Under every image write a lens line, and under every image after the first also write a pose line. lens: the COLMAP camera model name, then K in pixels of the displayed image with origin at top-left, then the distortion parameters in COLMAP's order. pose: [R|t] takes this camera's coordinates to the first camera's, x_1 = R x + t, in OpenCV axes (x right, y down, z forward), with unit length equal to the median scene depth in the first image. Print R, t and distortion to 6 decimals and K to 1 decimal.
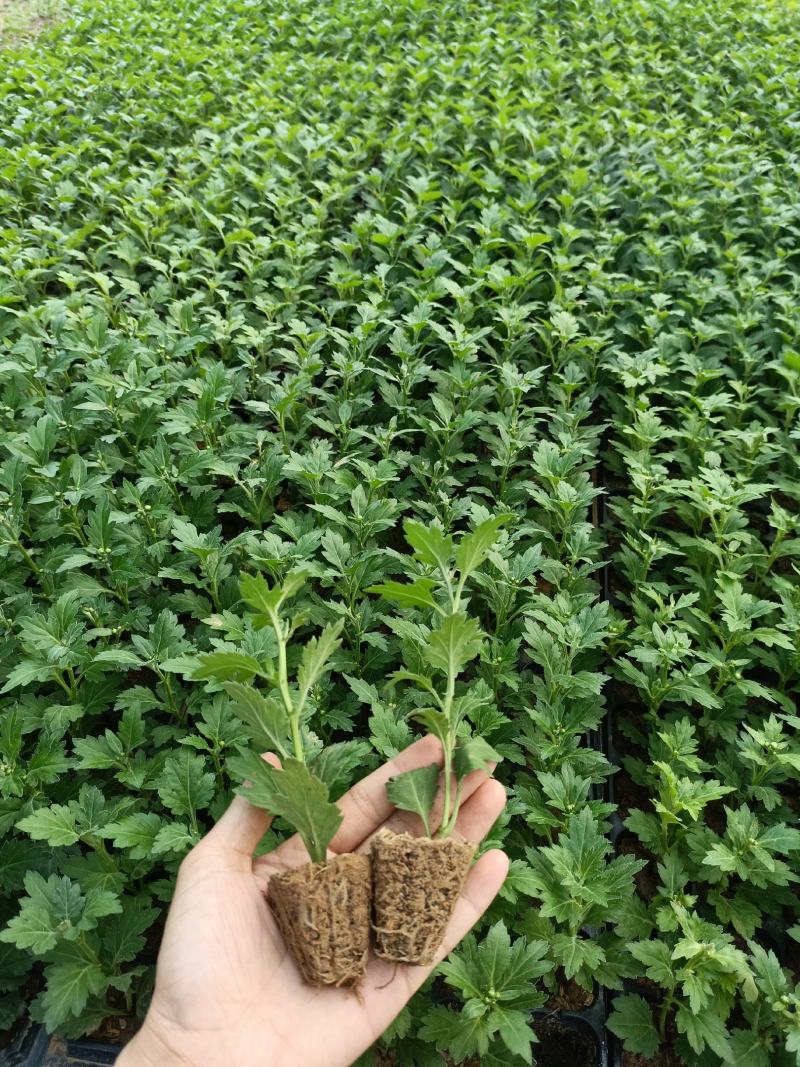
lens RADIAL K [[786.3, 0, 400.0], [0, 786.3, 533.5], [0, 0, 1]] dist [0.041298, -0.065479]
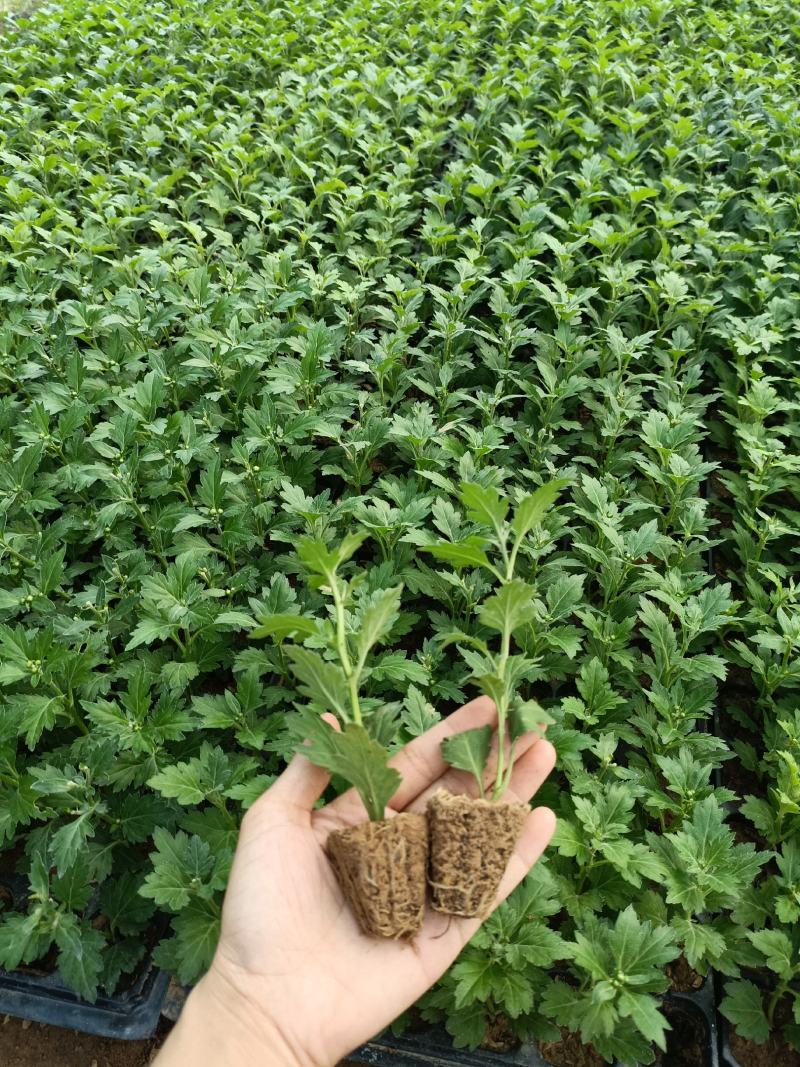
lens RADIAL K [[786.2, 0, 400.6], [0, 786.2, 530.4], [0, 0, 1]] dist [0.030291, -0.039630]
pose [[0.997742, 0.038067, -0.055342, -0.068471], [-0.034784, 0.997644, 0.059138, -0.017274], [0.057463, -0.057079, 0.996715, 0.010090]]
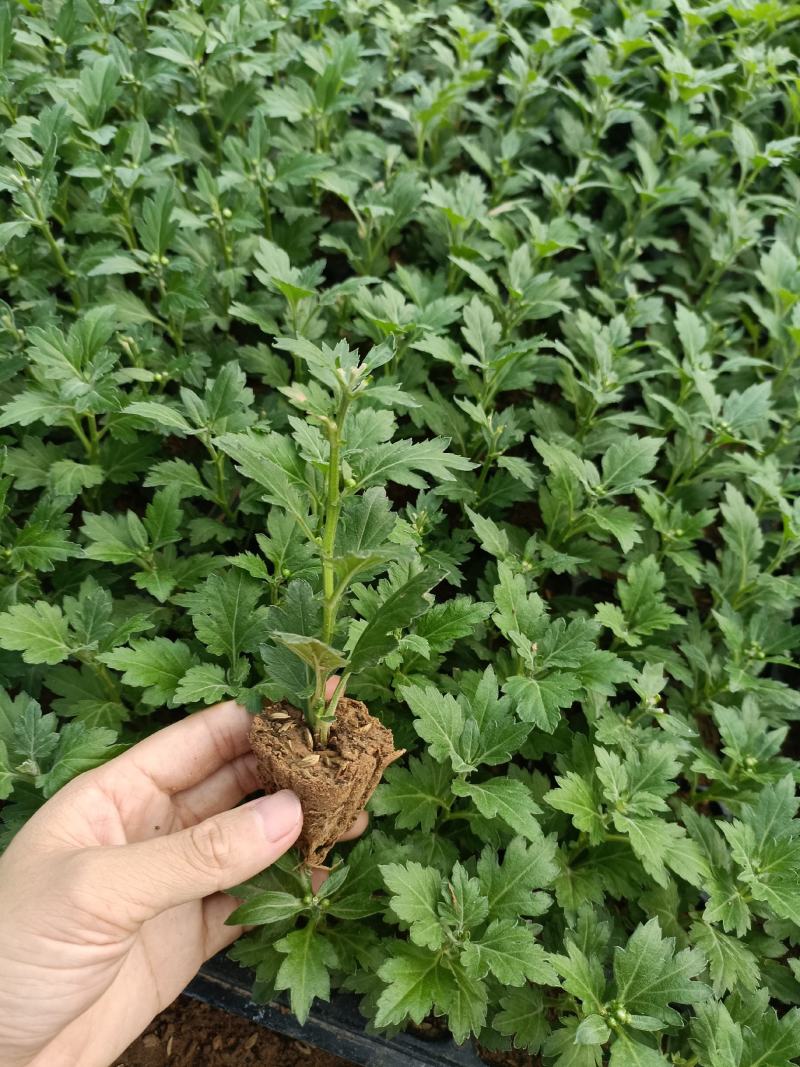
lens RADIAL K [[795.4, 0, 400.0], [0, 795.4, 533.5], [0, 0, 1]] dist [0.031650, -0.068792]
pose [[0.975737, 0.217599, -0.024230, -0.077847], [-0.205831, 0.949387, 0.237271, 0.032546], [0.074634, -0.226527, 0.971141, 0.220952]]
